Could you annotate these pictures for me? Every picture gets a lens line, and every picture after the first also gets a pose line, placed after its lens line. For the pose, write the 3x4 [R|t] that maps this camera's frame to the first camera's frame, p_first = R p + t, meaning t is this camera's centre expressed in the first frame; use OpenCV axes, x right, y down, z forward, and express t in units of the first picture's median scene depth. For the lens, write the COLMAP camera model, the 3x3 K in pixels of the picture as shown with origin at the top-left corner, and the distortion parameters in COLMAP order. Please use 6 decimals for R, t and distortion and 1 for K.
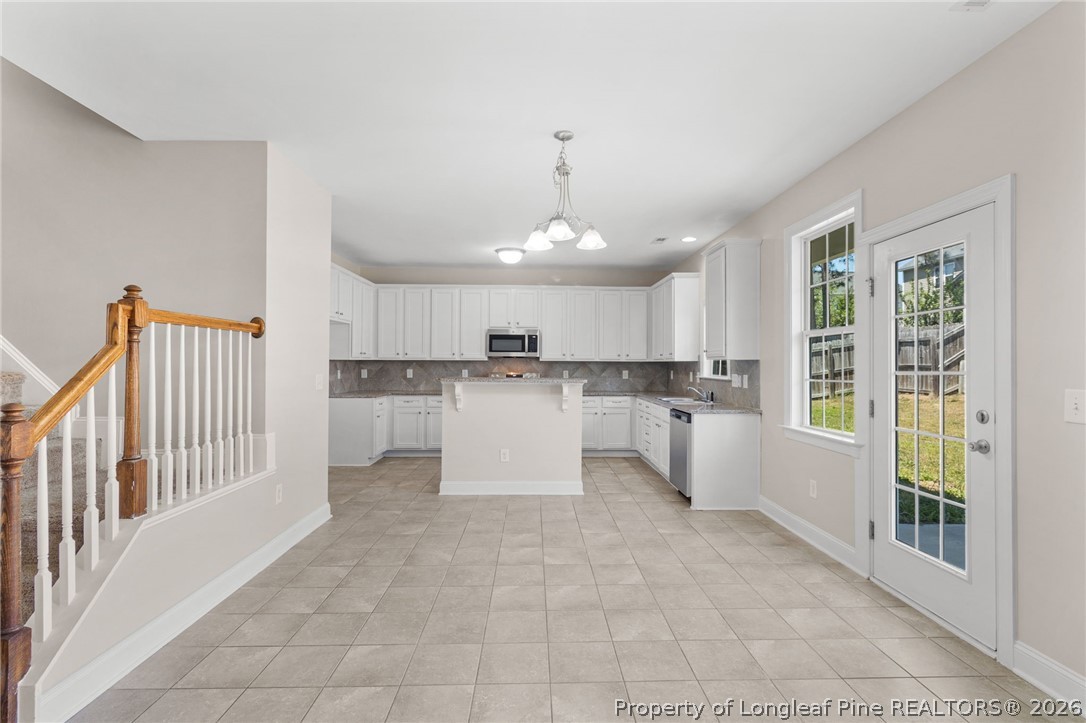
lens RADIAL K [[497.3, 0, 553.1], [0, 497.3, 359.5], [0, 0, 1]] dist [0.003376, 0.000674]
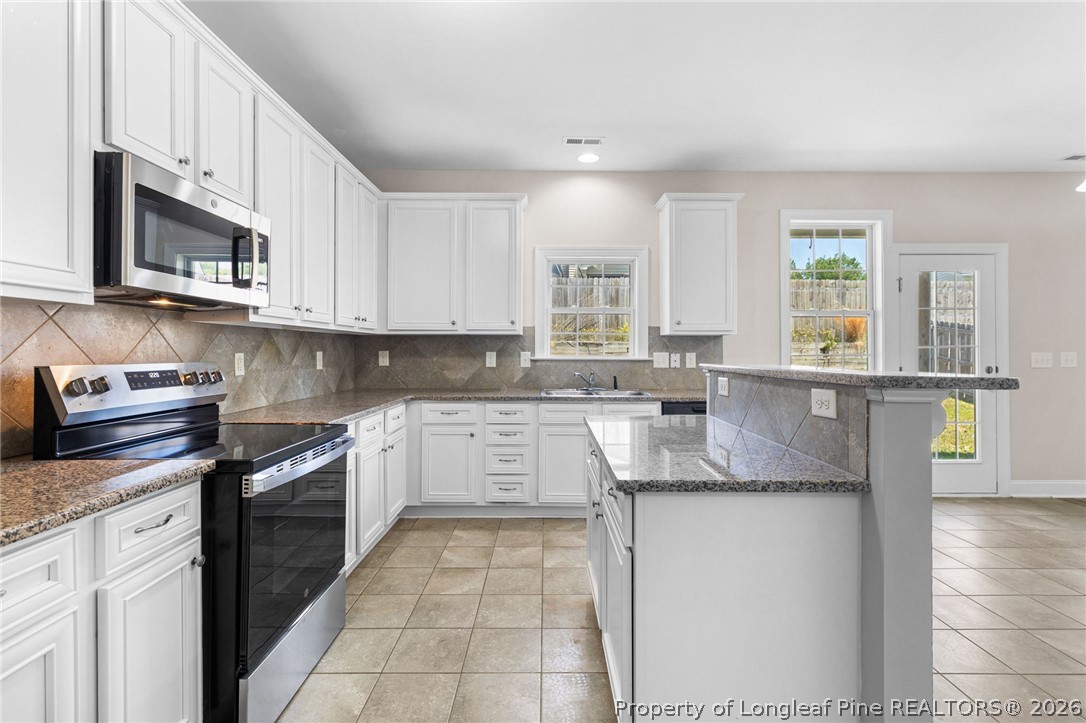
lens RADIAL K [[497.3, 0, 545.1], [0, 497.3, 349.7], [0, 0, 1]] dist [0.003376, 0.000674]
pose [[0.038722, -0.003868, 0.999243, -0.447630], [-0.011621, 0.999923, 0.004321, 0.022866], [-0.999182, -0.011779, 0.038674, 1.109624]]
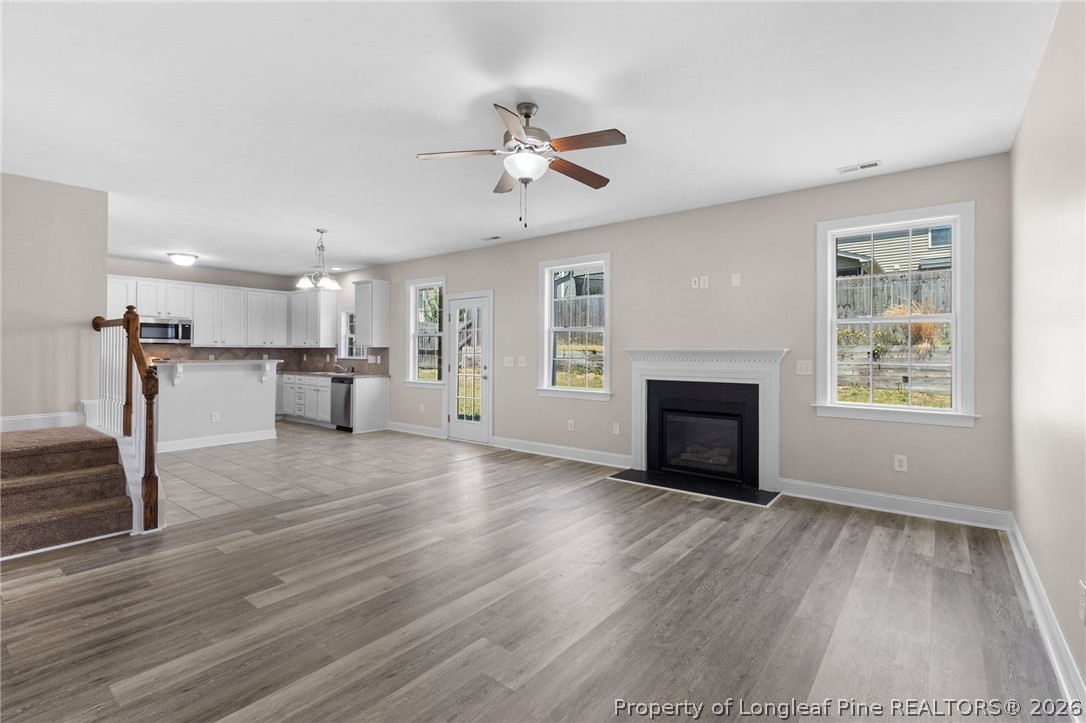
lens RADIAL K [[497.3, 0, 540.6], [0, 497.3, 341.1], [0, 0, 1]] dist [0.003376, 0.000674]
pose [[0.655036, 0.012369, 0.755496, -0.511279], [-0.007003, 0.999922, -0.010299, -0.006033], [-0.755565, 0.001456, 0.655072, -0.523142]]
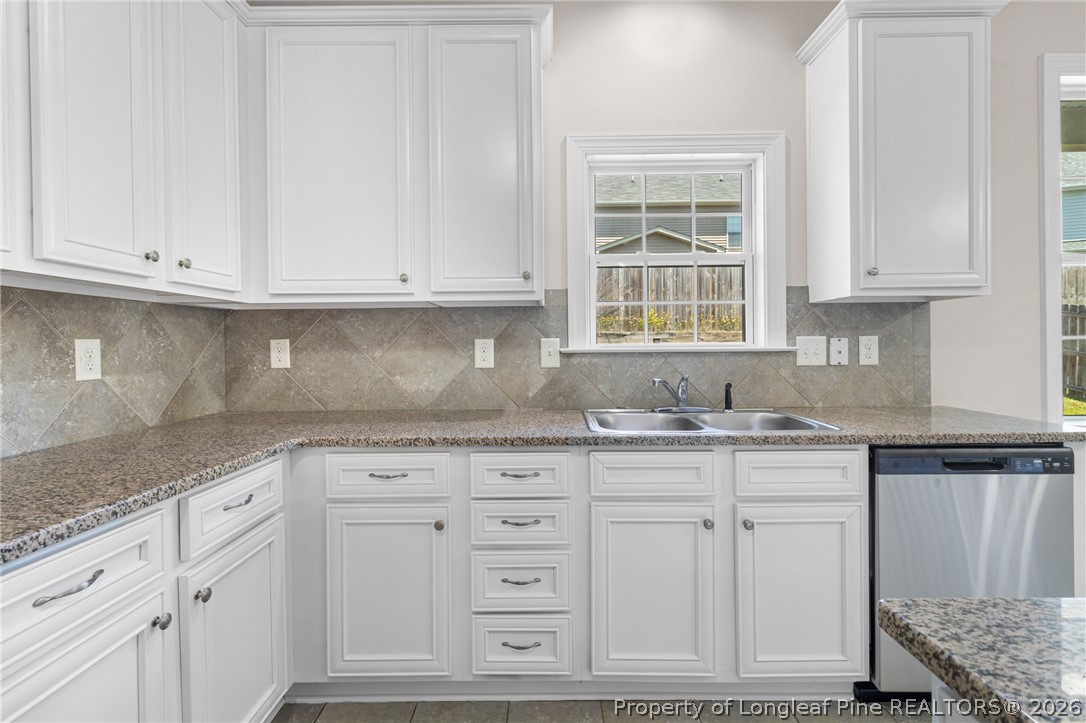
lens RADIAL K [[497.3, 0, 544.5], [0, 497.3, 350.8], [0, 0, 1]] dist [0.003376, 0.000674]
pose [[0.046915, -0.017688, 0.998742, -0.071160], [0.000080, 0.999843, 0.017704, 0.033440], [-0.998899, -0.000751, 0.046909, 1.156645]]
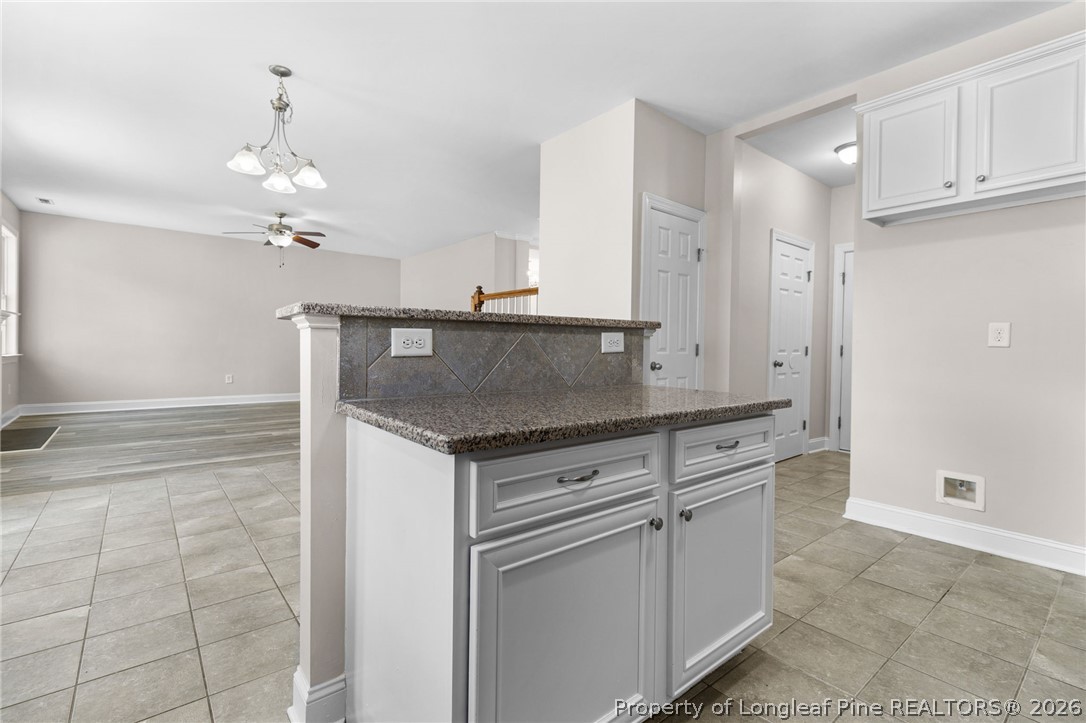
lens RADIAL K [[497.3, 0, 549.0], [0, 497.3, 347.5], [0, 0, 1]] dist [0.003376, 0.000674]
pose [[-0.794897, -0.016521, -0.606519, 0.113057], [-0.014274, 0.999862, -0.008528, 0.060396], [0.606576, 0.001879, -0.795023, 1.239738]]
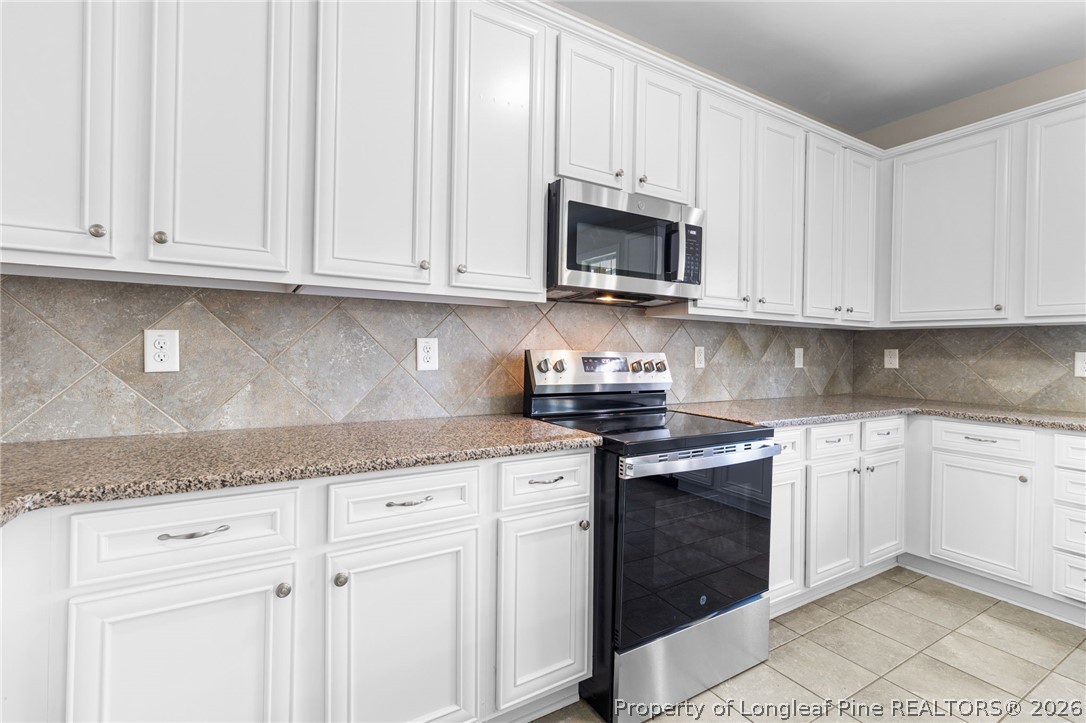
lens RADIAL K [[497.3, 0, 549.7], [0, 497.3, 349.0], [0, 0, 1]] dist [0.003376, 0.000674]
pose [[0.872364, 0.010096, 0.488752, -0.353068], [-0.017484, 0.999791, 0.010555, 0.031692], [-0.488544, -0.017753, 0.872359, 1.057491]]
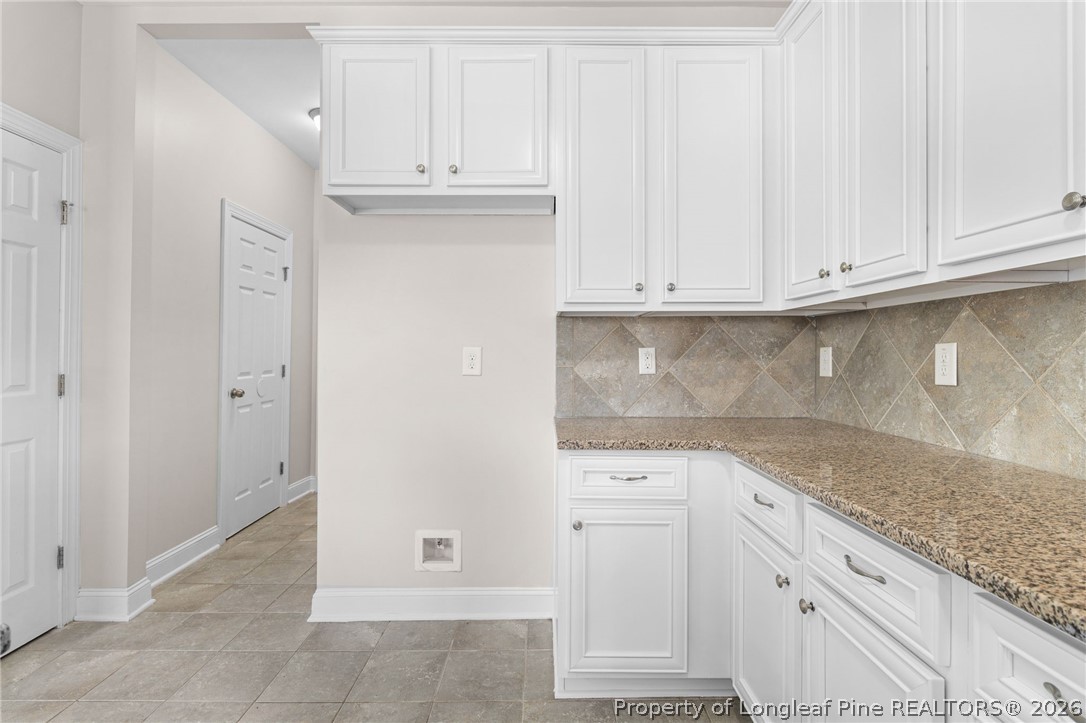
lens RADIAL K [[524.2, 0, 546.4], [0, 524.2, 355.0], [0, 0, 1]] dist [-0.004479, 0.000003]
pose [[-0.037245, -0.003087, -0.999301, -0.101223], [0.006590, 0.999973, -0.003335, 0.033777], [0.999284, -0.006710, -0.037223, 1.196457]]
